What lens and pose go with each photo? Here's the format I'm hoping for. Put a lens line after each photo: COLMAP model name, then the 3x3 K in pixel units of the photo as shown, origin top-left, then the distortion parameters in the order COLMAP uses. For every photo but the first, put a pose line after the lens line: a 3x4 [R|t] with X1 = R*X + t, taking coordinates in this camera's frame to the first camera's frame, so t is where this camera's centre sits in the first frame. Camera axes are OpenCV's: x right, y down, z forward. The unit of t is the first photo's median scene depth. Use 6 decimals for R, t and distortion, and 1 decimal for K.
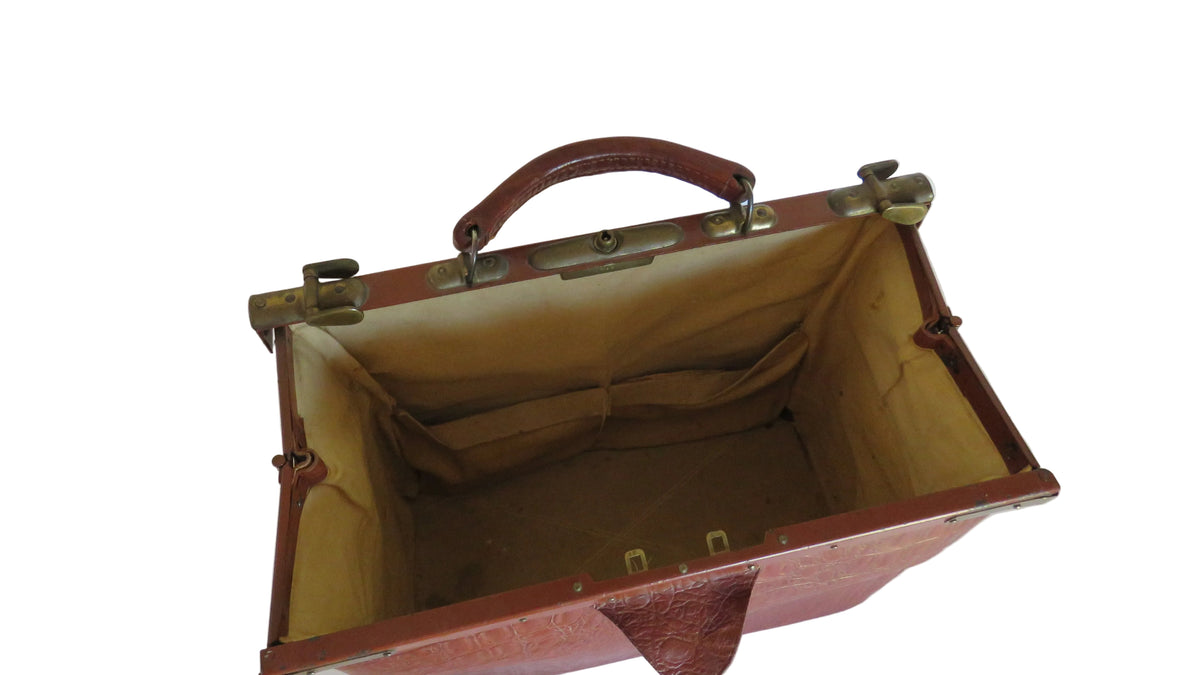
lens RADIAL K [[750.9, 0, 584.5], [0, 750.9, 339.4], [0, 0, 1]] dist [0.000694, -0.000589]
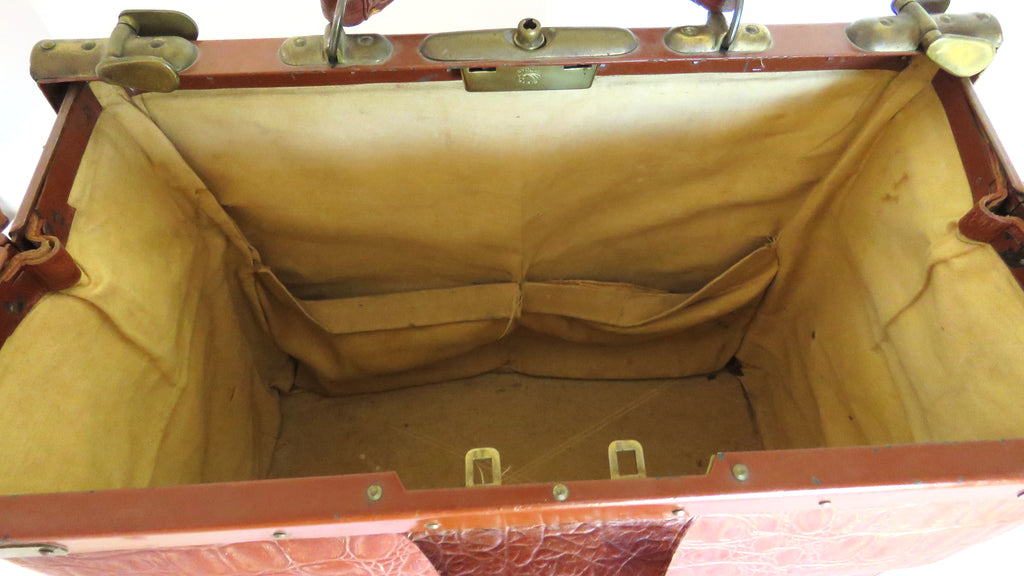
lens RADIAL K [[640.8, 0, 498.7], [0, 640.8, 289.6], [0, 0, 1]] dist [0.000694, -0.000589]
pose [[0.986750, 0.141020, -0.080235, 0.080053], [-0.146144, 0.987318, -0.062017, 0.147714], [0.070471, 0.072921, 0.994845, 0.386930]]
